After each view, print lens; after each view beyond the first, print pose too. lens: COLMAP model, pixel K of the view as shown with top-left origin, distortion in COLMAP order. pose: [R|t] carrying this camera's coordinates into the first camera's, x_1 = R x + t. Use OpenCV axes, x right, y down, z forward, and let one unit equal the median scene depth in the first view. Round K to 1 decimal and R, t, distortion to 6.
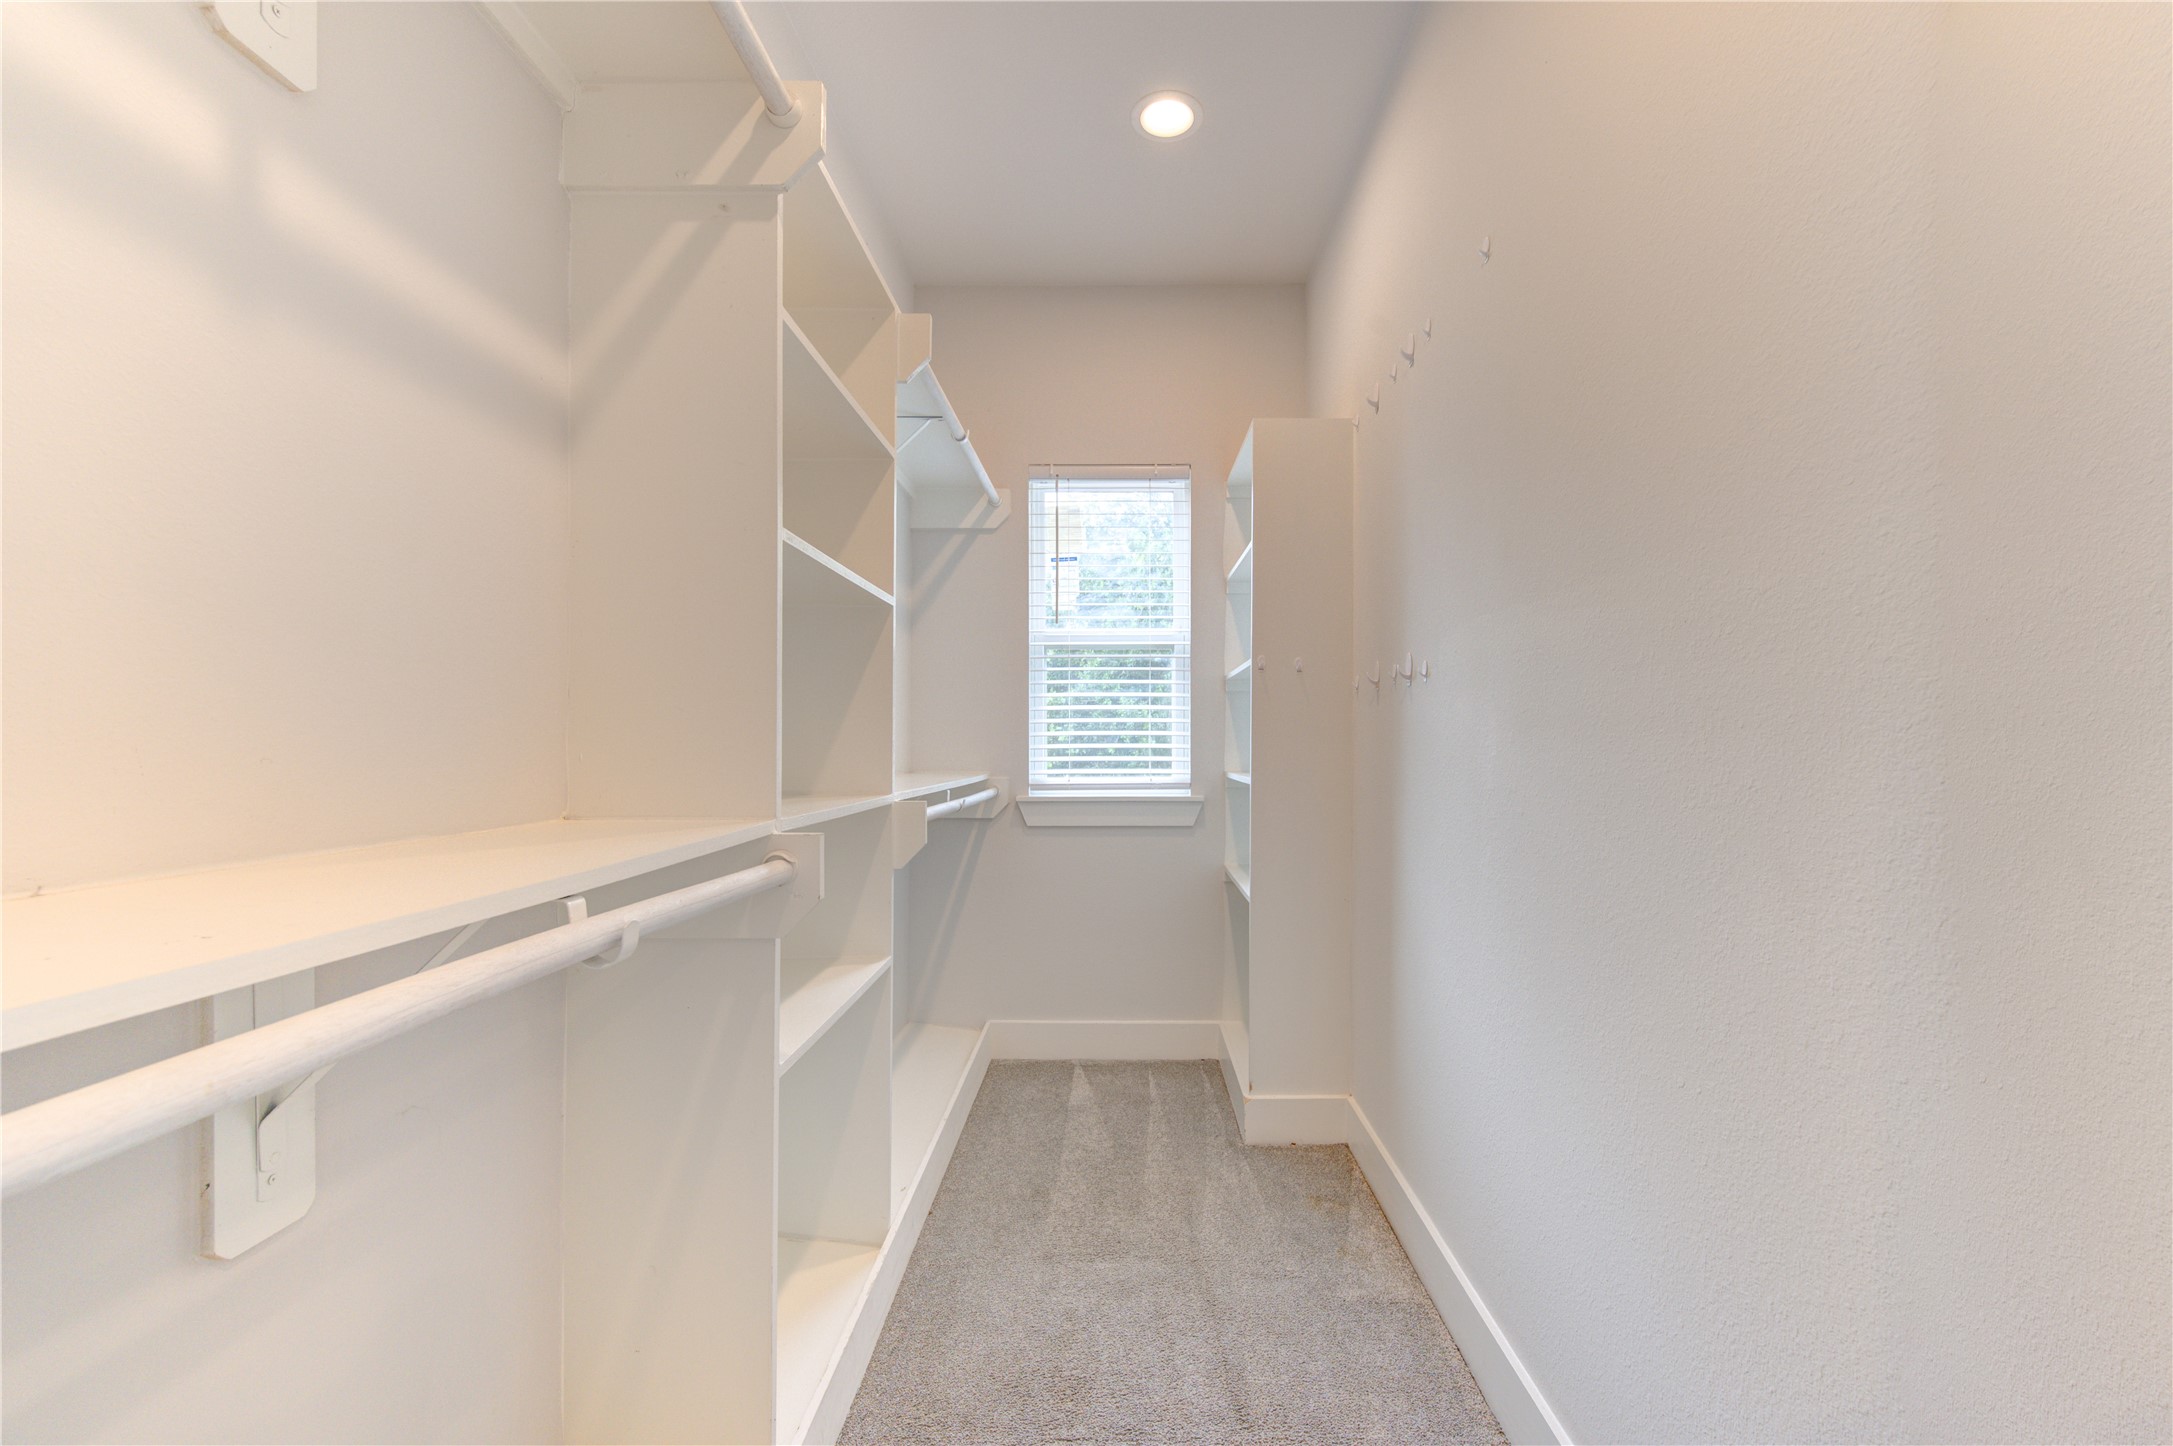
lens RADIAL K [[848.6, 0, 1090.5], [0, 848.6, 734.1], [0, 0, 1]] dist [0.002723, -0.000756]
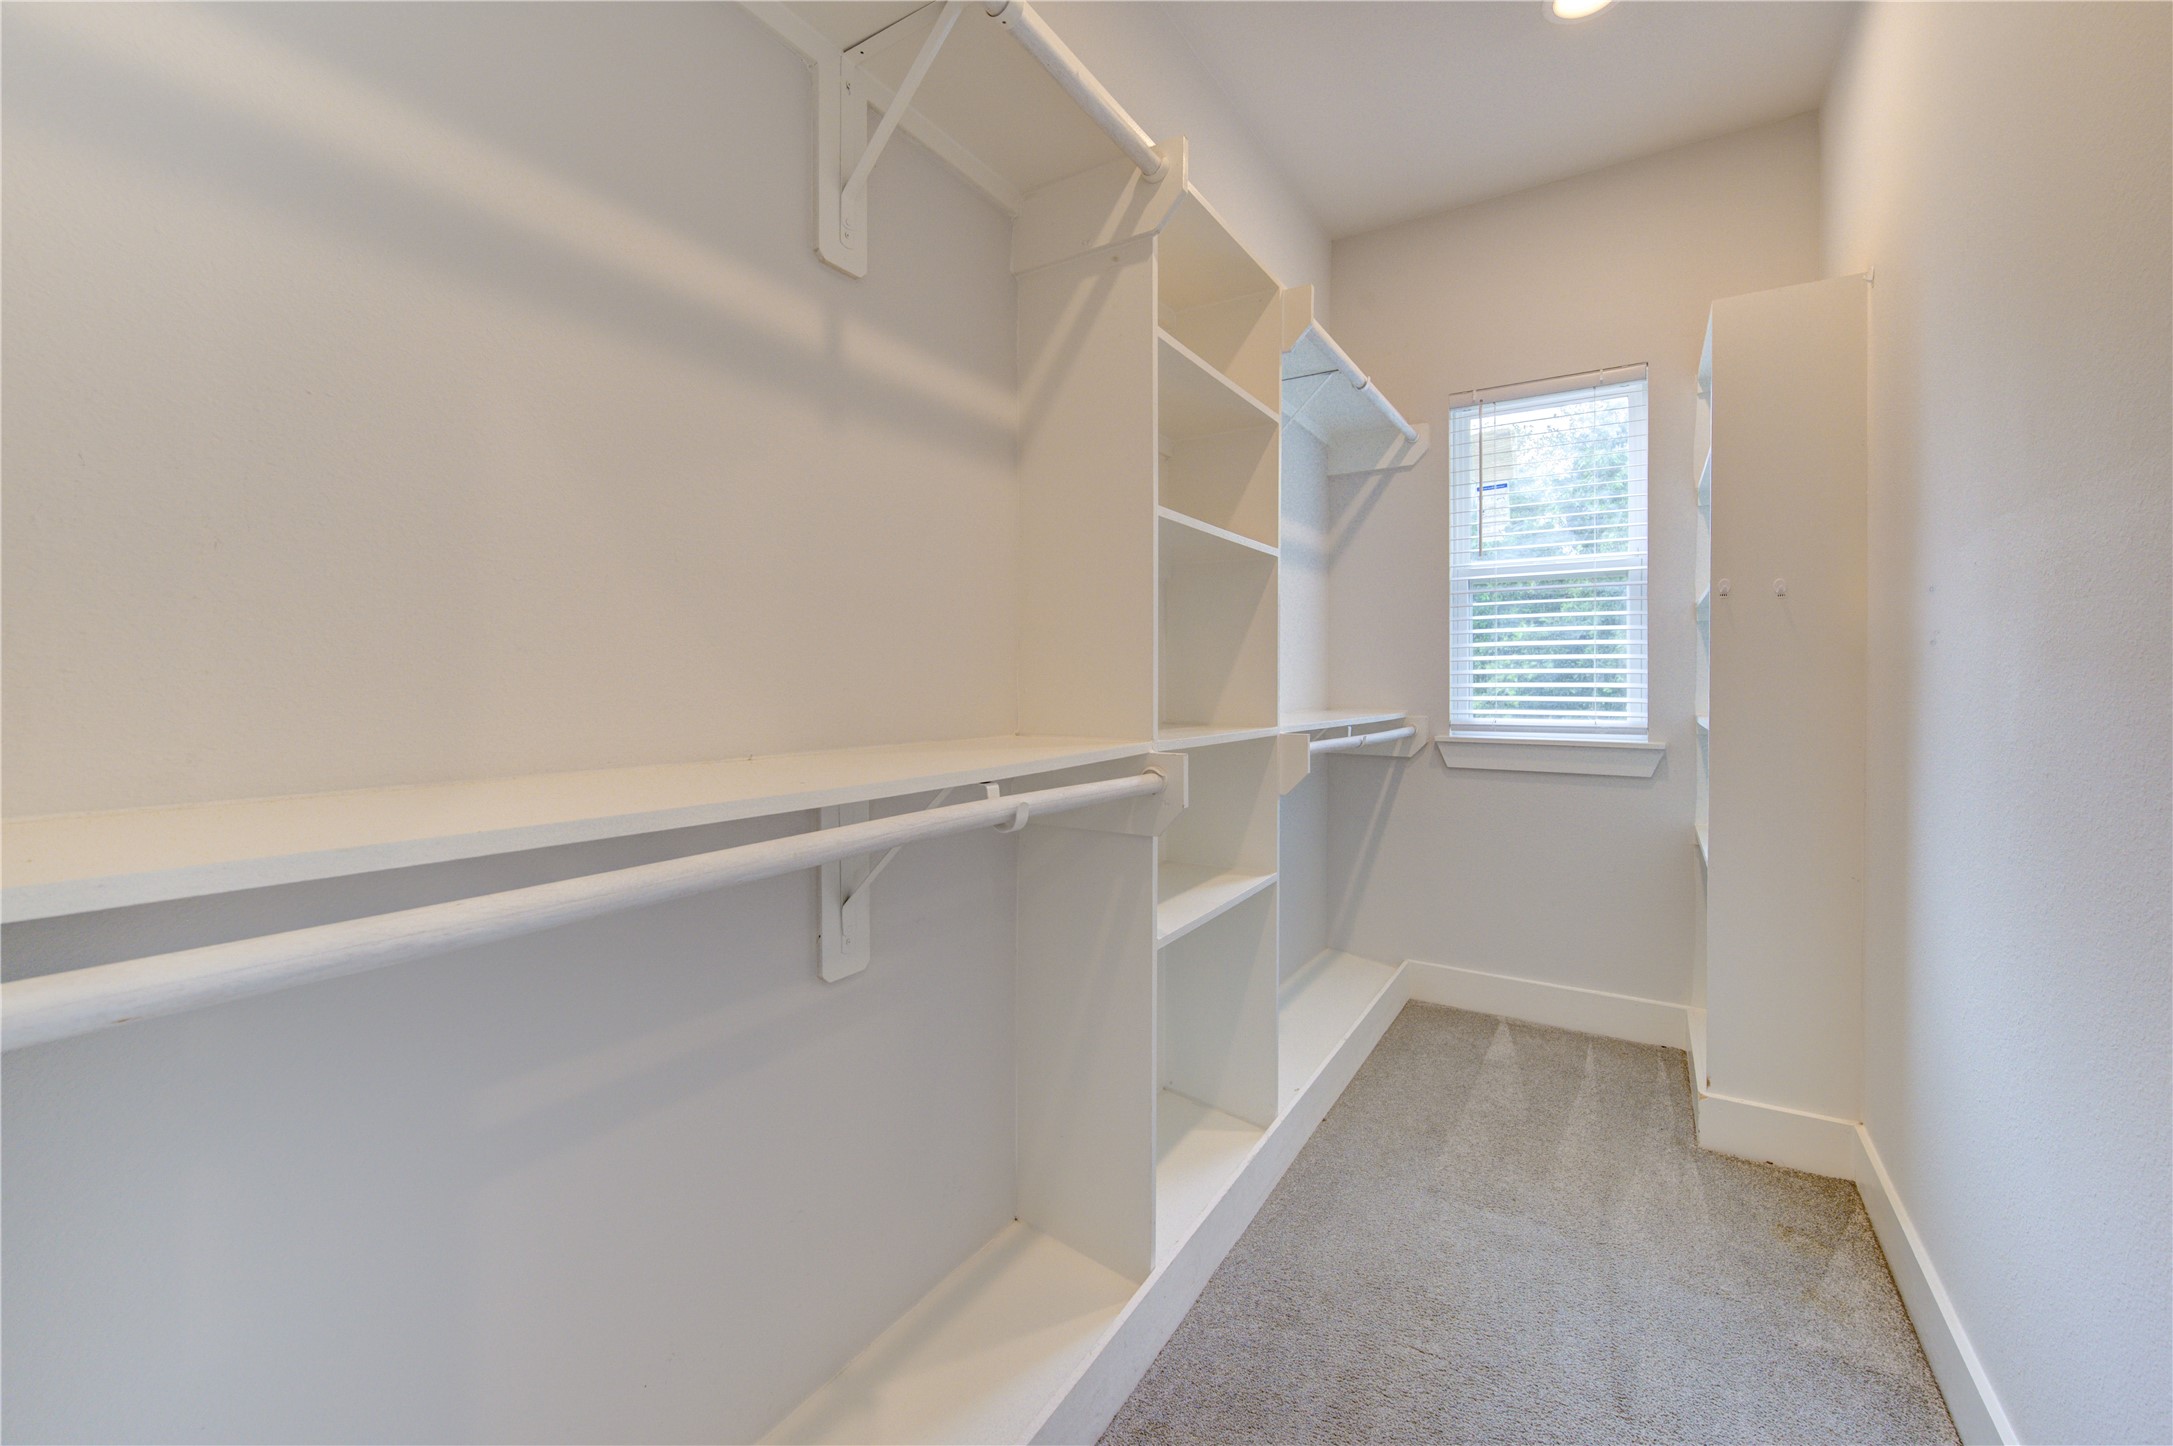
lens RADIAL K [[848.6, 0, 1089.4], [0, 848.6, 679.0], [0, 0, 1]] dist [0.002723, -0.000756]
pose [[0.854860, 0.001254, -0.518857, 0.118811], [0.002405, 0.999977, 0.006379, 0.000750], [0.518853, -0.006701, 0.854837, -0.067379]]
